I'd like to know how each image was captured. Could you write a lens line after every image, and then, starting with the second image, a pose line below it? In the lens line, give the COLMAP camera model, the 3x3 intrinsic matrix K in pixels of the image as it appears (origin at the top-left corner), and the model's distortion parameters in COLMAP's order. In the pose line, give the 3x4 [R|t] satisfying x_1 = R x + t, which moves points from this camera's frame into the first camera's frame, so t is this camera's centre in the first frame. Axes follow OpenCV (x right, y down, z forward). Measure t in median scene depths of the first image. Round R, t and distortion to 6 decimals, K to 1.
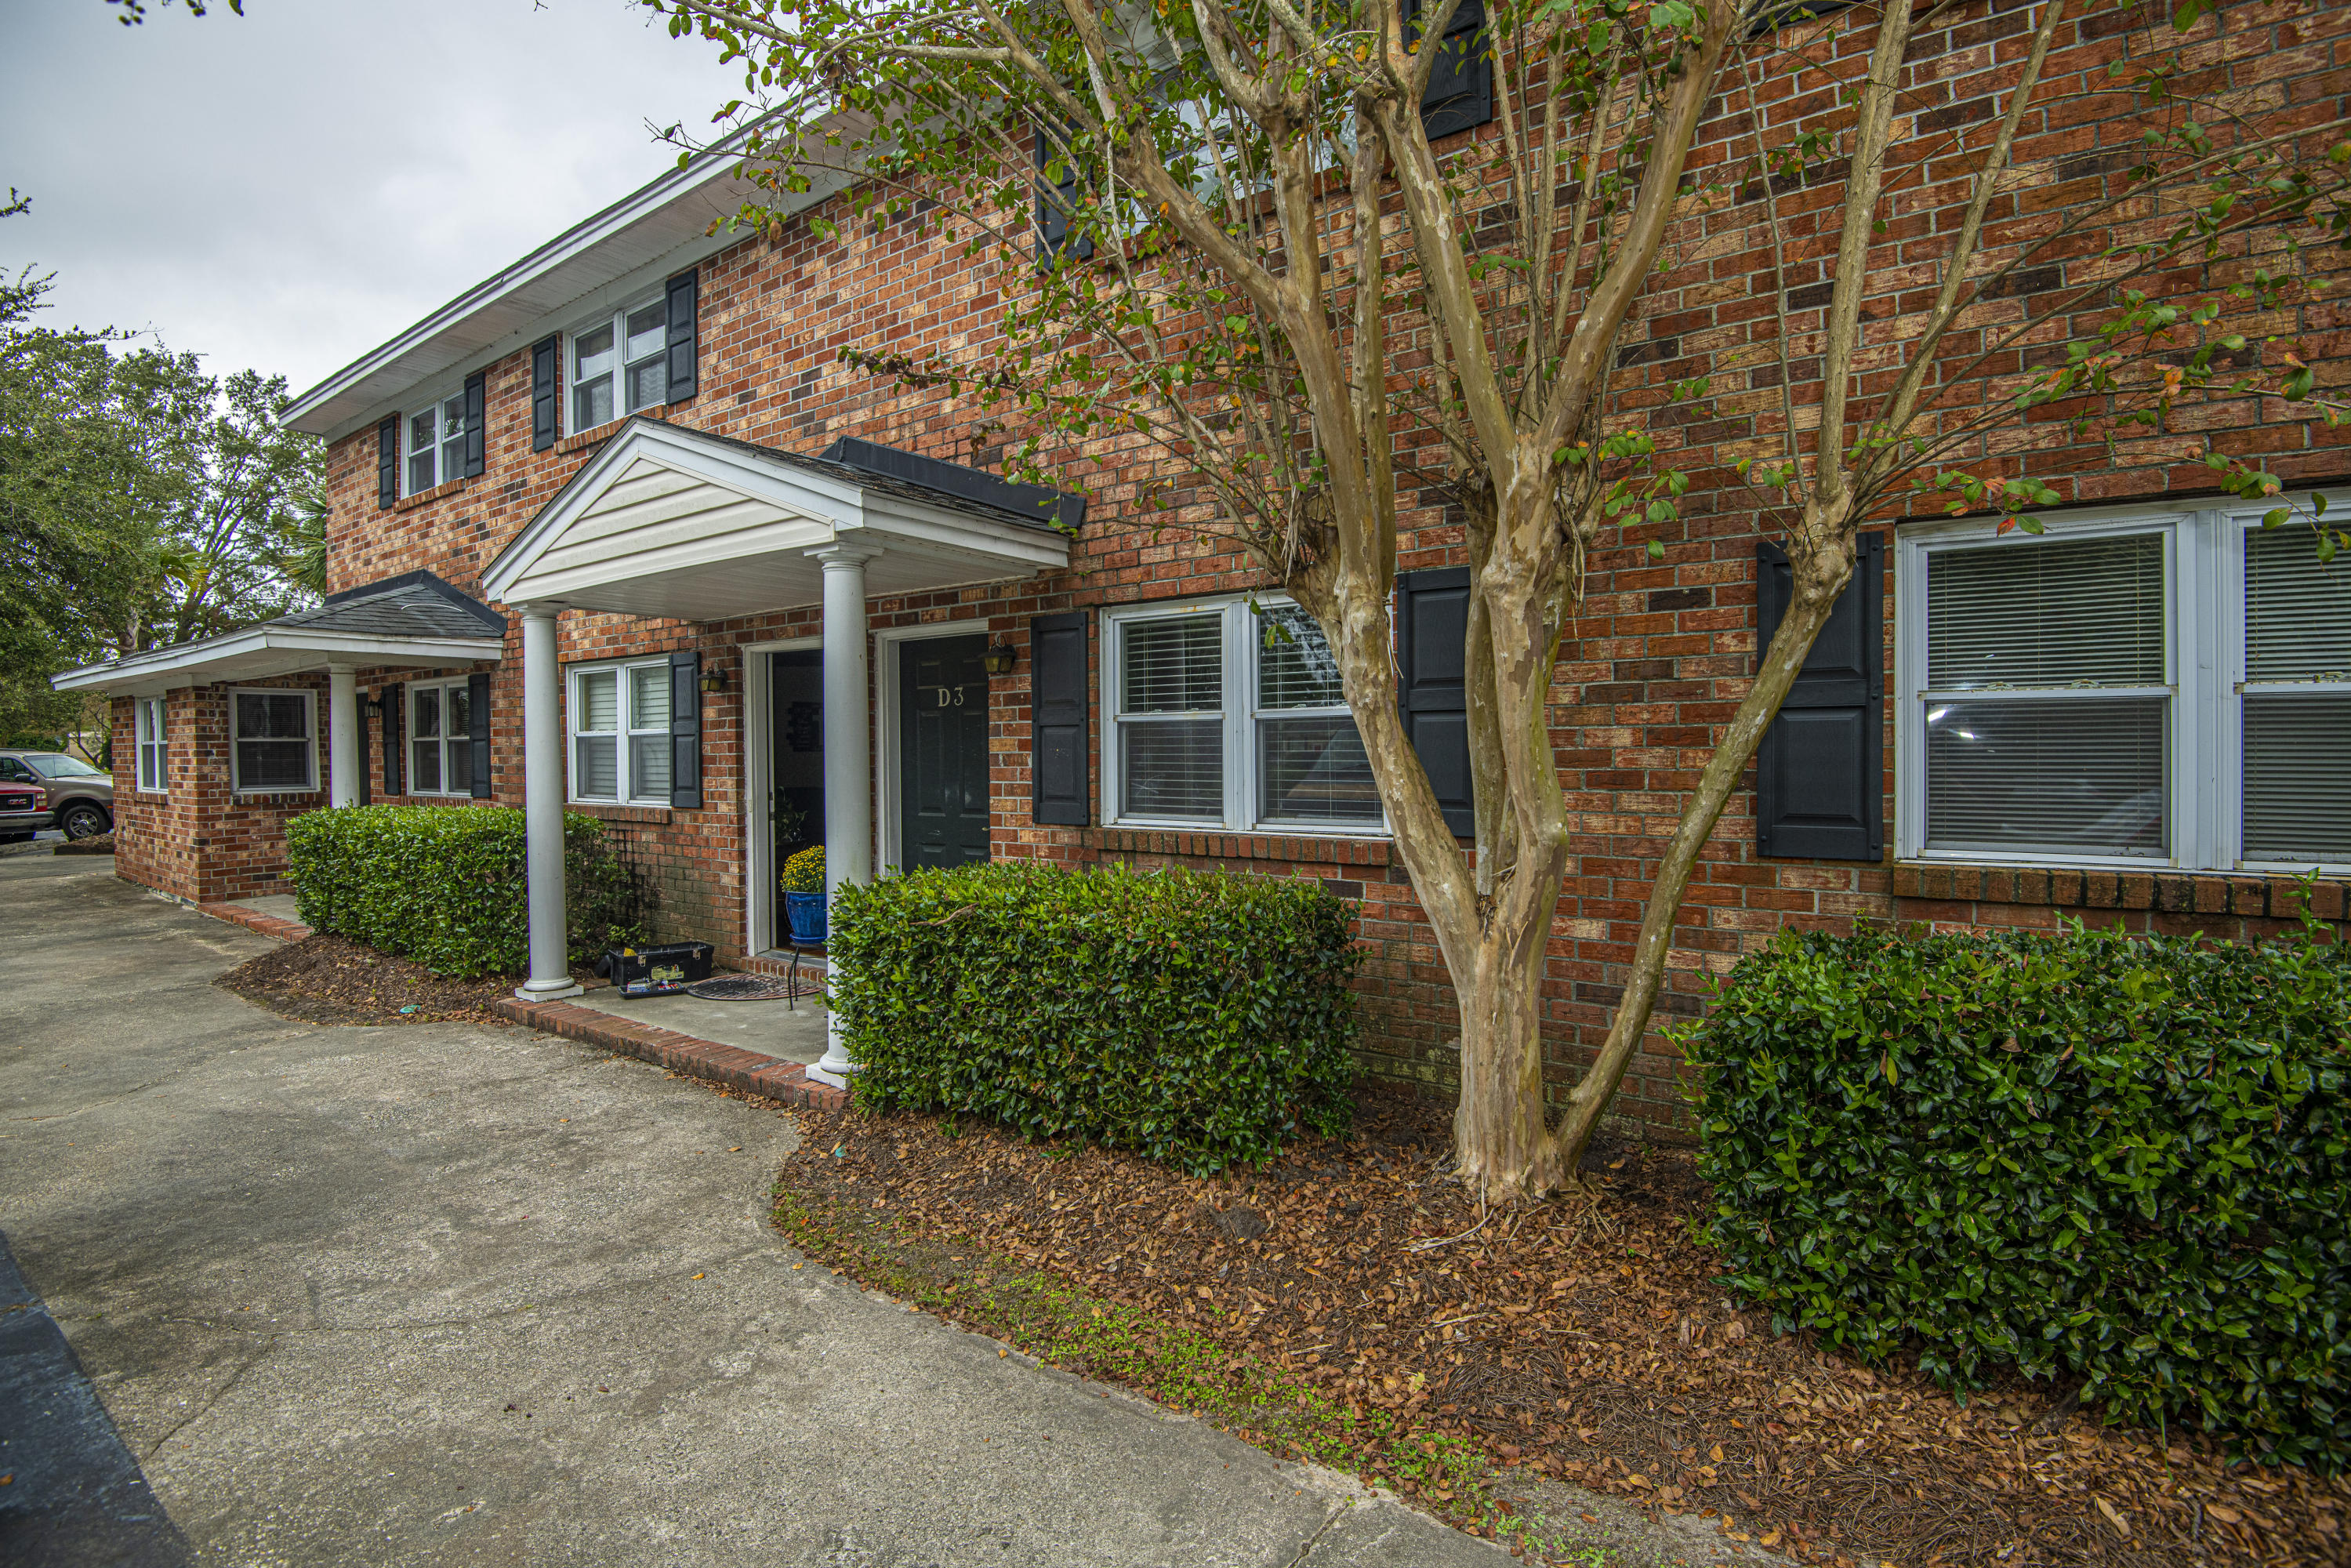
lens RADIAL K [[1055.3, 0, 1188.7], [0, 1055.3, 775.0], [0, 0, 1]] dist [0.016895, -0.013083]
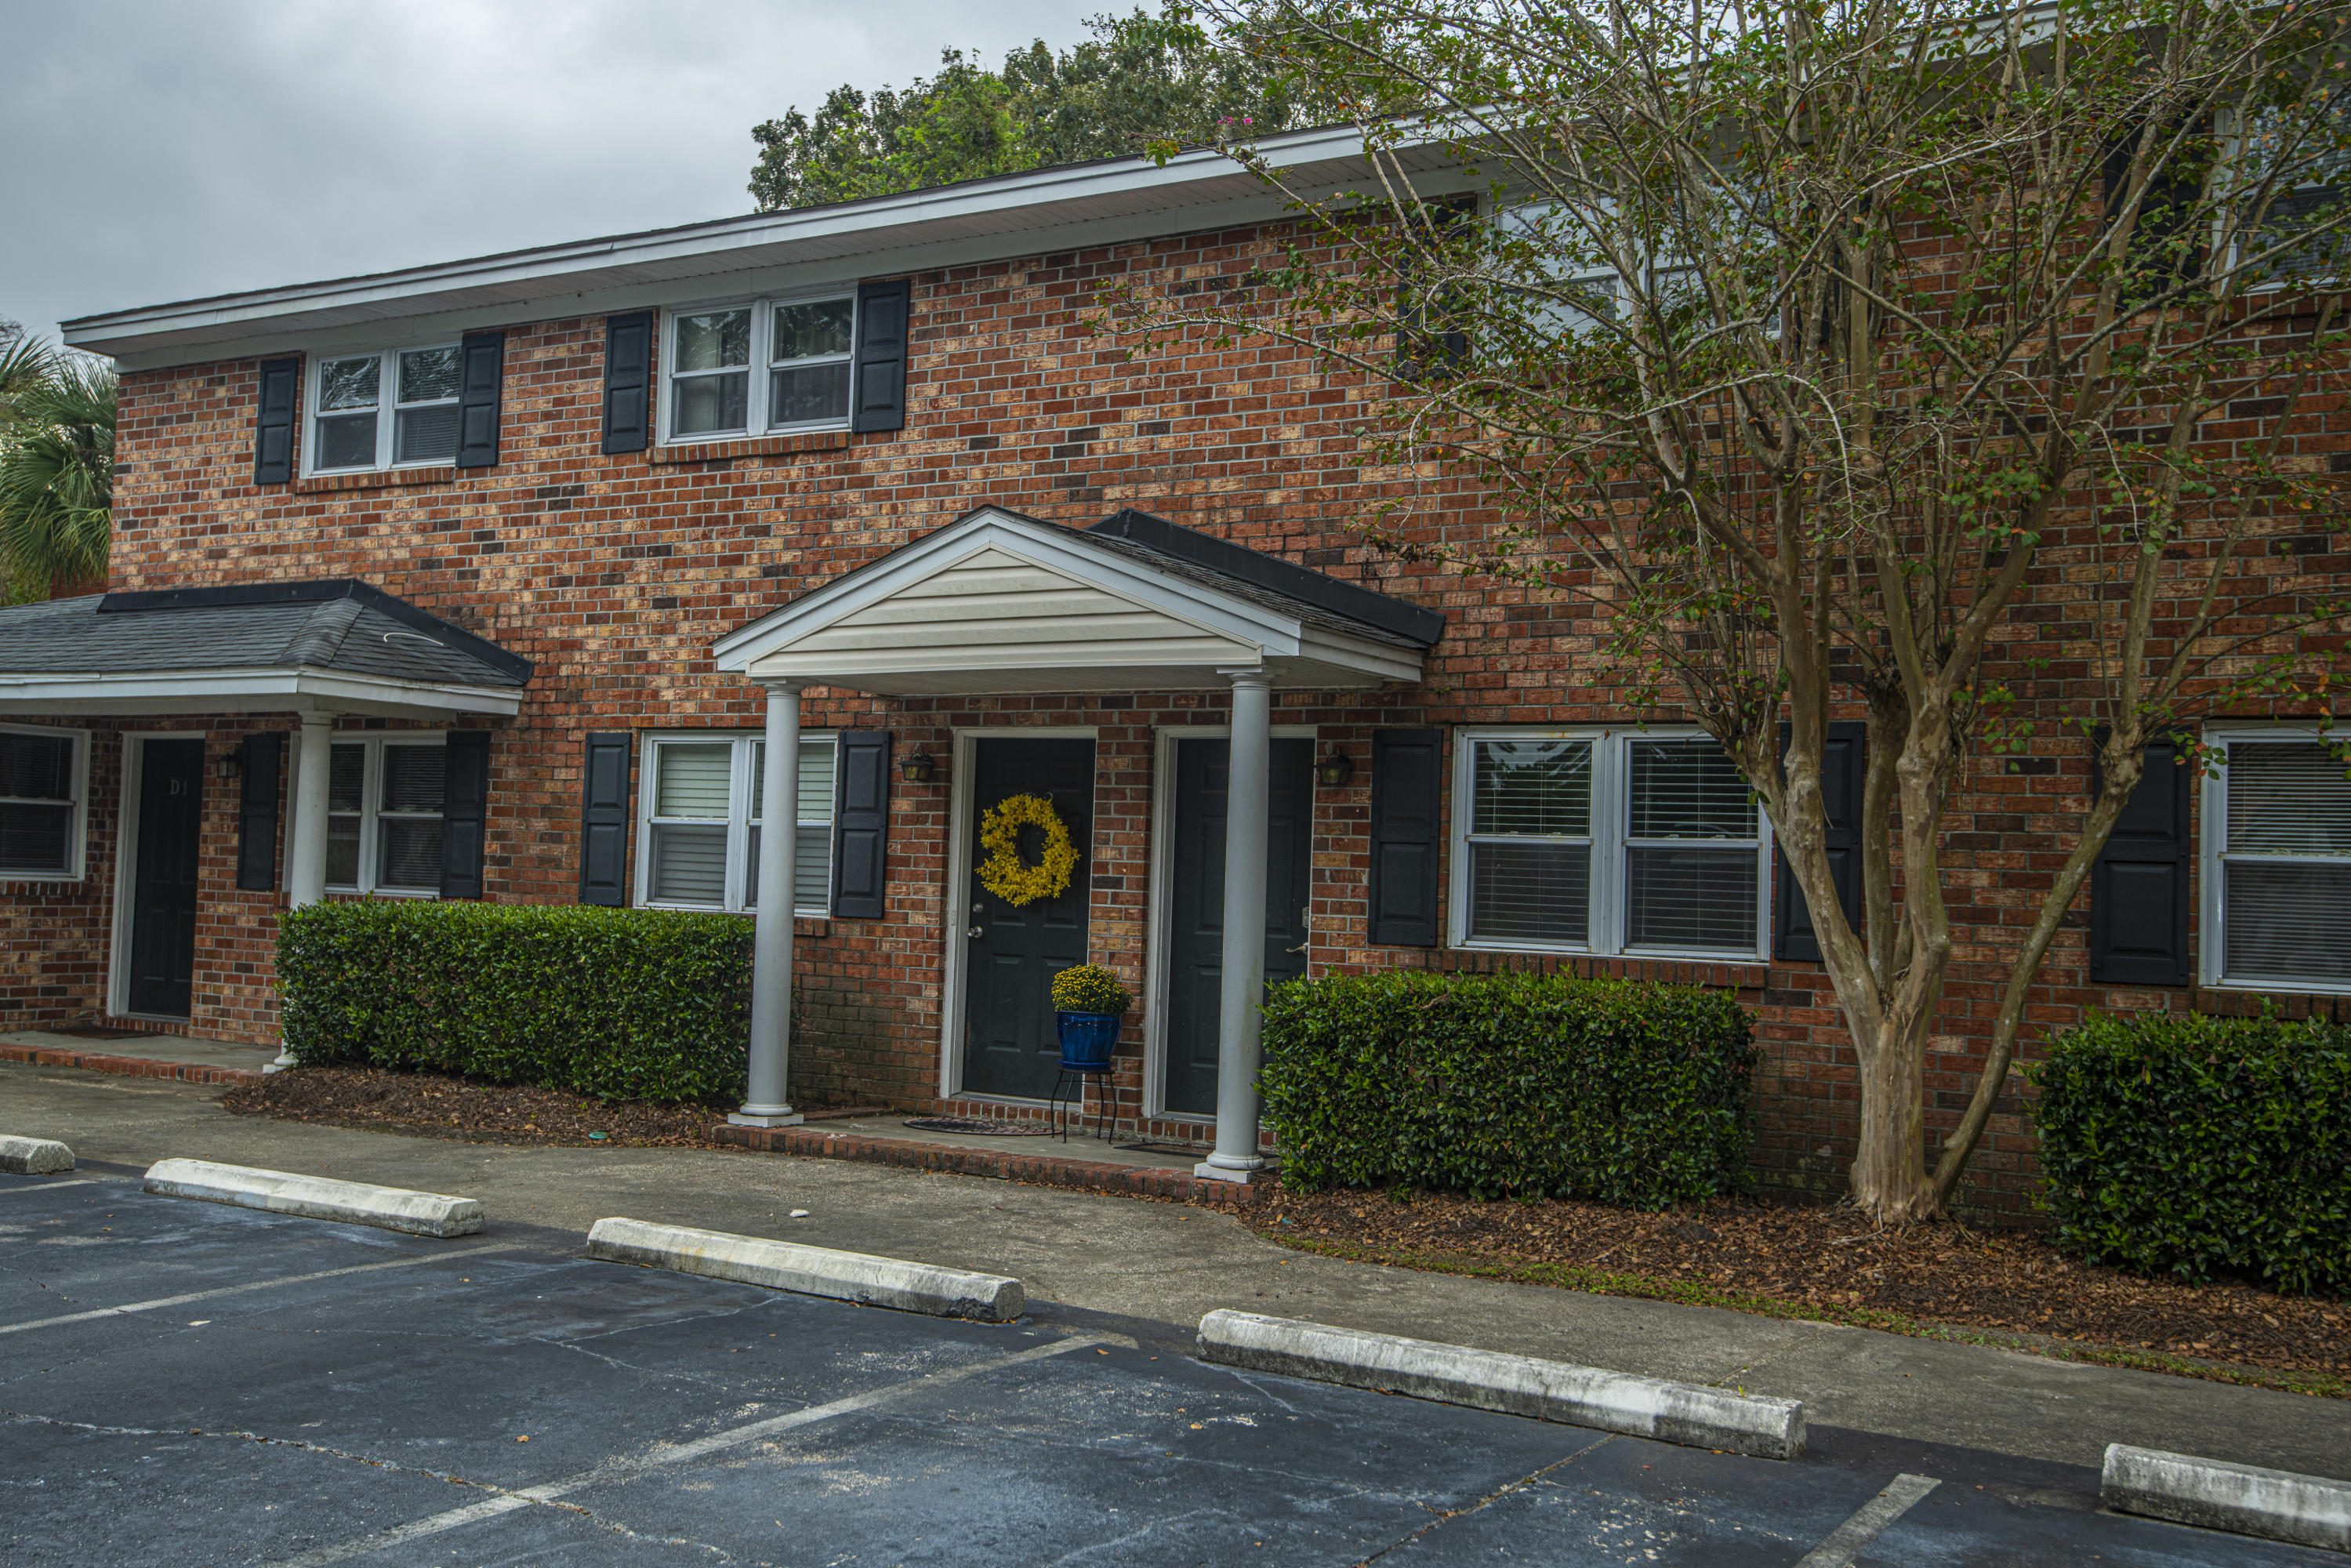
lens RADIAL K [[2136.1, 0, 1261.9], [0, 2136.1, 794.8], [0, 0, 1]] dist [0.177004, 0.000000]
pose [[0.994684, 0.044976, 0.092629, -0.463301], [-0.039111, 0.997171, -0.064188, 0.043714], [-0.095254, 0.060224, 0.993630, -1.009003]]
